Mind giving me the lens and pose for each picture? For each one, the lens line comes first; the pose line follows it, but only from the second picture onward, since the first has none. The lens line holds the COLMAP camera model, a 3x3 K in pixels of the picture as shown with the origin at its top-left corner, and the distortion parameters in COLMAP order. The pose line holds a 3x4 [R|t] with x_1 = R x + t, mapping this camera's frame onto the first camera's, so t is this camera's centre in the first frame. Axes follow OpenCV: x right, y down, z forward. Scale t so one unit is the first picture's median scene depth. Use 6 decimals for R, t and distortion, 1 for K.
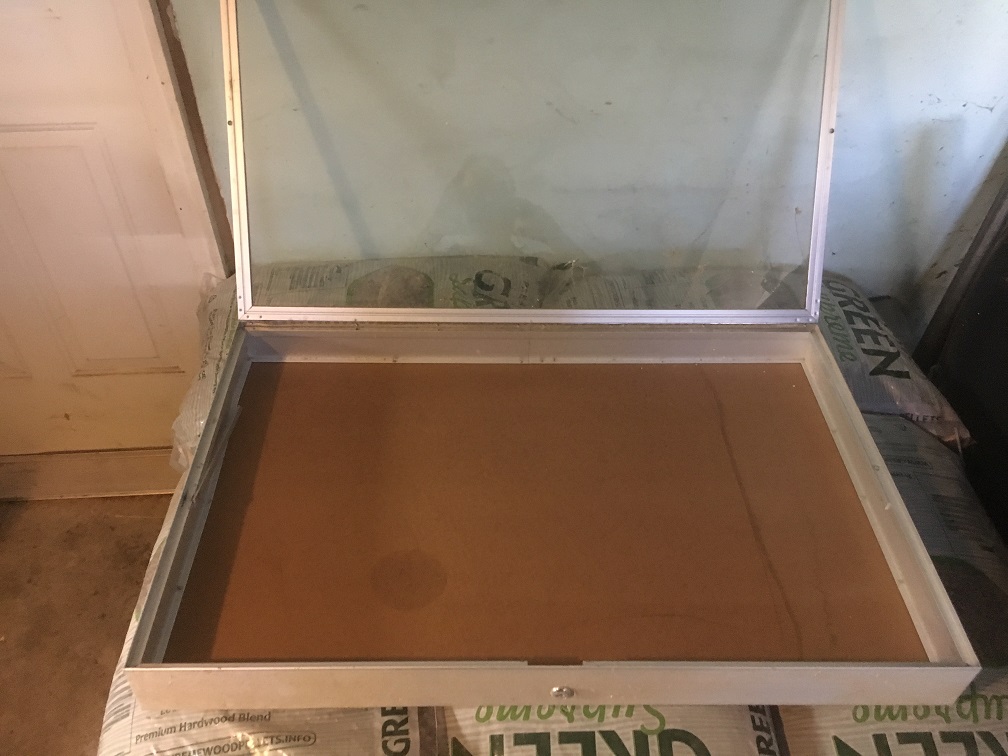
lens RADIAL K [[862.1, 0, 504.0], [0, 862.1, 378.0], [0, 0, 1]] dist [0.085235, -0.120307]
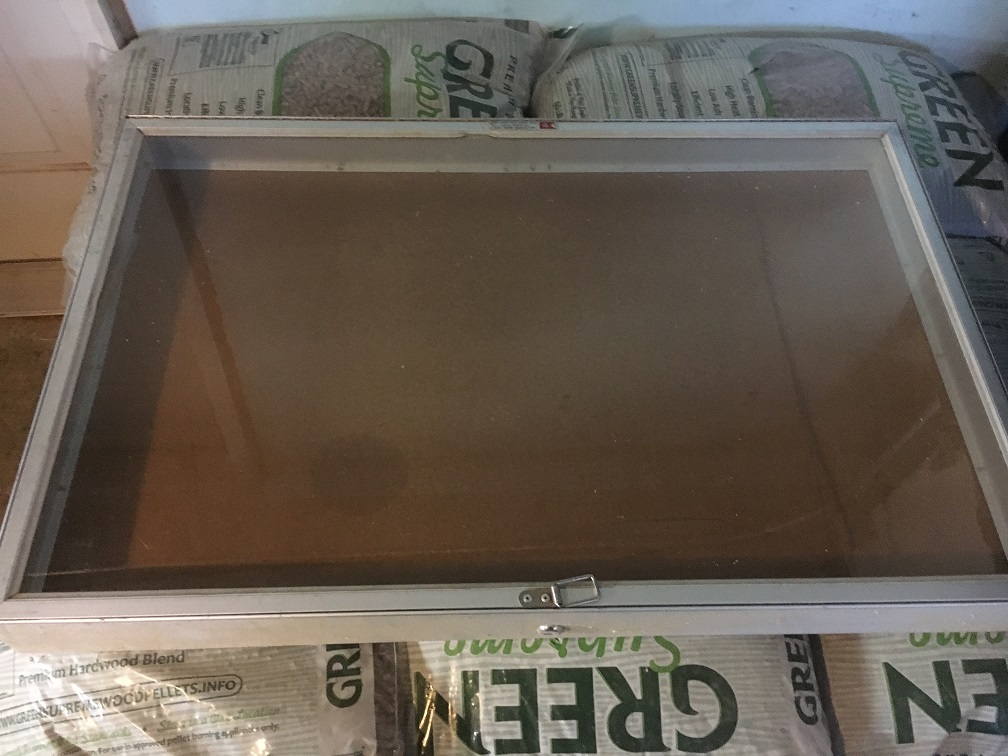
lens RADIAL K [[862.1, 0, 504.0], [0, 862.1, 378.0], [0, 0, 1]] dist [0.085235, -0.120307]
pose [[0.999973, -0.002818, 0.006845, 0.017855], [0.000913, 0.964593, 0.263743, -0.063995], [-0.007345, -0.263730, 0.964569, 0.294830]]
